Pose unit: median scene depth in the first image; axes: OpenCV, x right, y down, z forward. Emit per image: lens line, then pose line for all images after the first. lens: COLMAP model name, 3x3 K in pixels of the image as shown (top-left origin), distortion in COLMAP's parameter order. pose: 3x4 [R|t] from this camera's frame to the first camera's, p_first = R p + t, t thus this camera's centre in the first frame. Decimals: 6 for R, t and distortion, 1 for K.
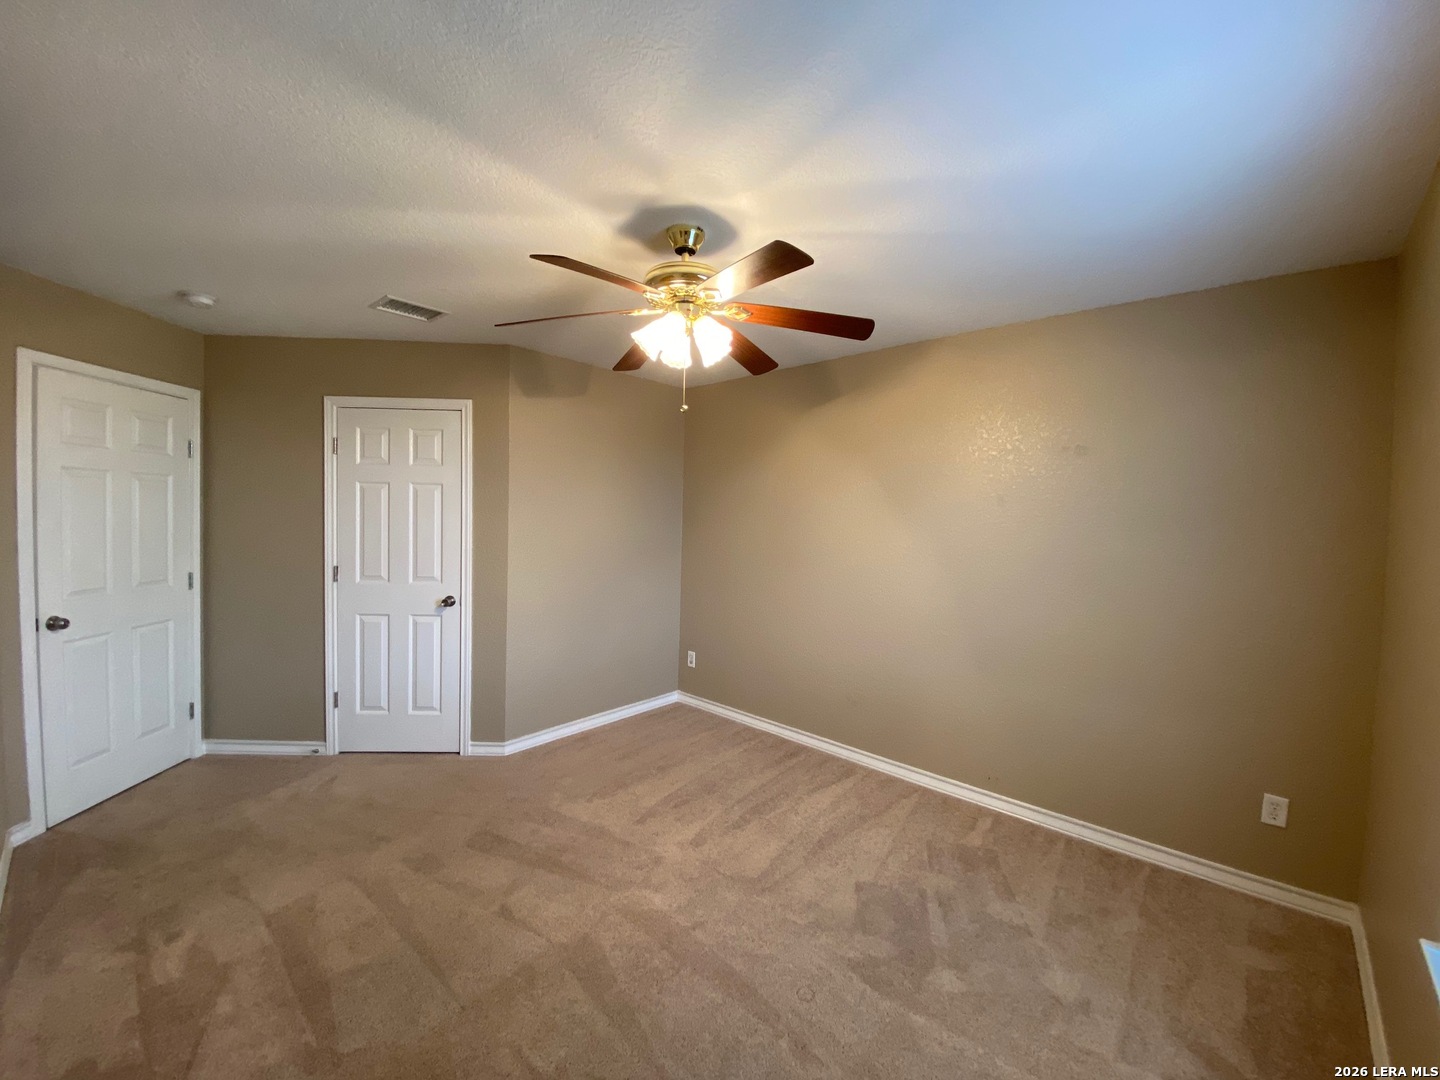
lens RADIAL K [[584.0, 0, 720.3], [0, 584.0, 536.8], [0, 0, 1]] dist [0.025588, -0.021675]
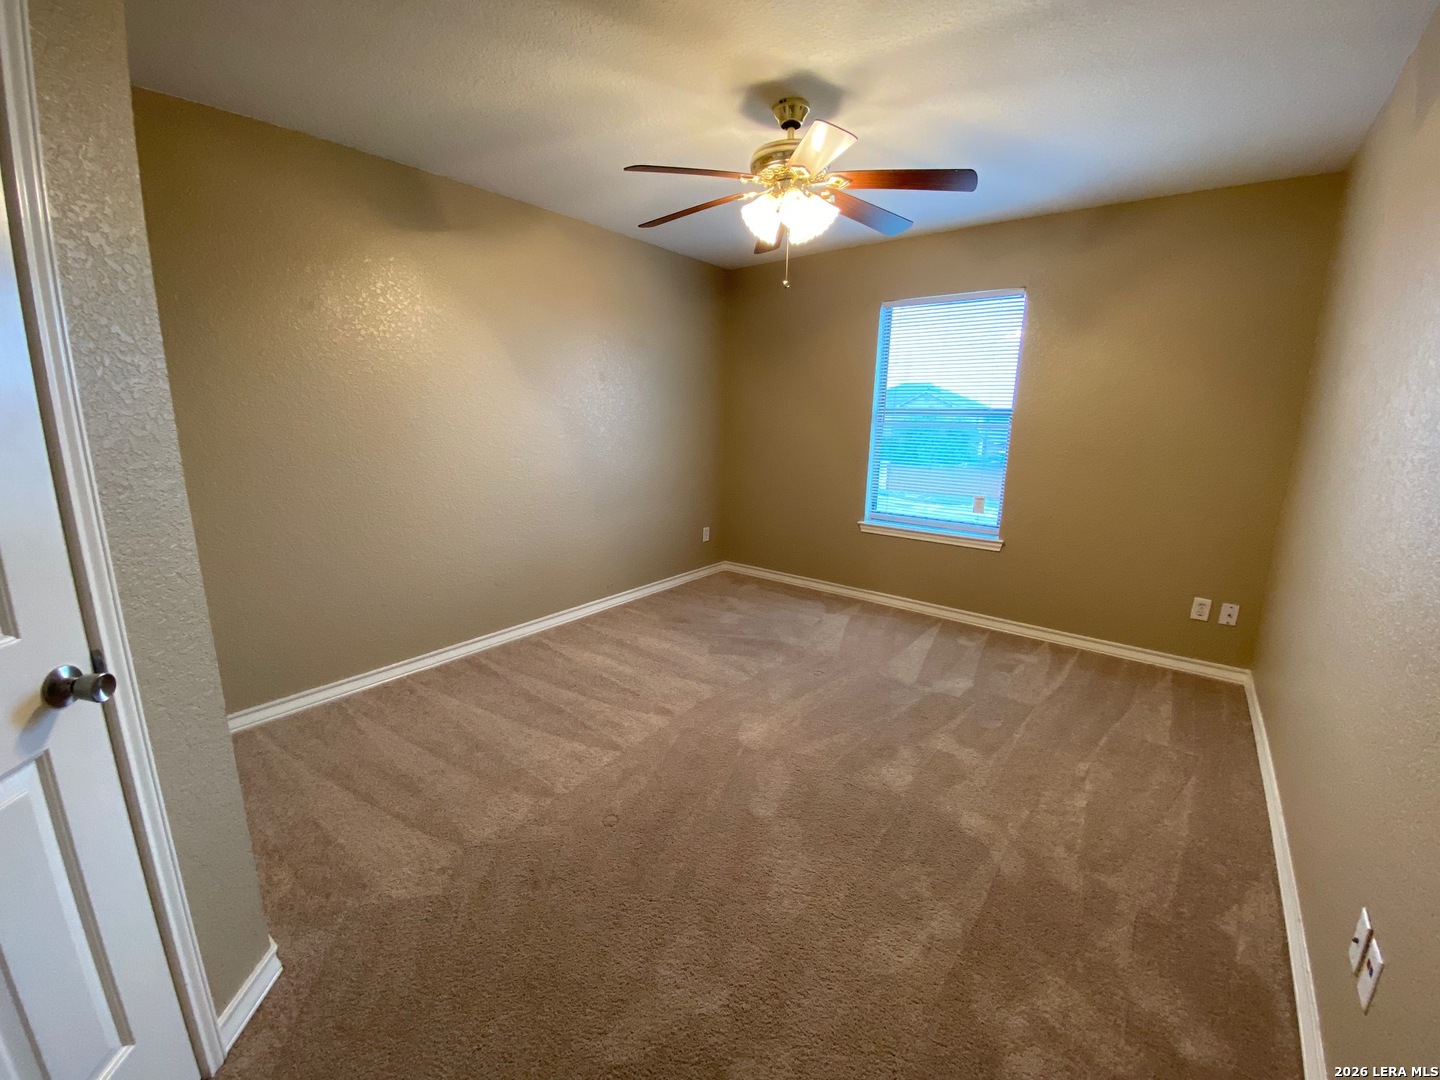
lens RADIAL K [[584.0, 0, 720.3], [0, 584.0, 536.8], [0, 0, 1]] dist [0.025588, -0.021675]
pose [[-0.085539, -0.232900, 0.968732, -0.868989], [0.021263, 0.971647, 0.235478, -0.015185], [-0.996108, 0.040740, -0.078161, 0.867491]]
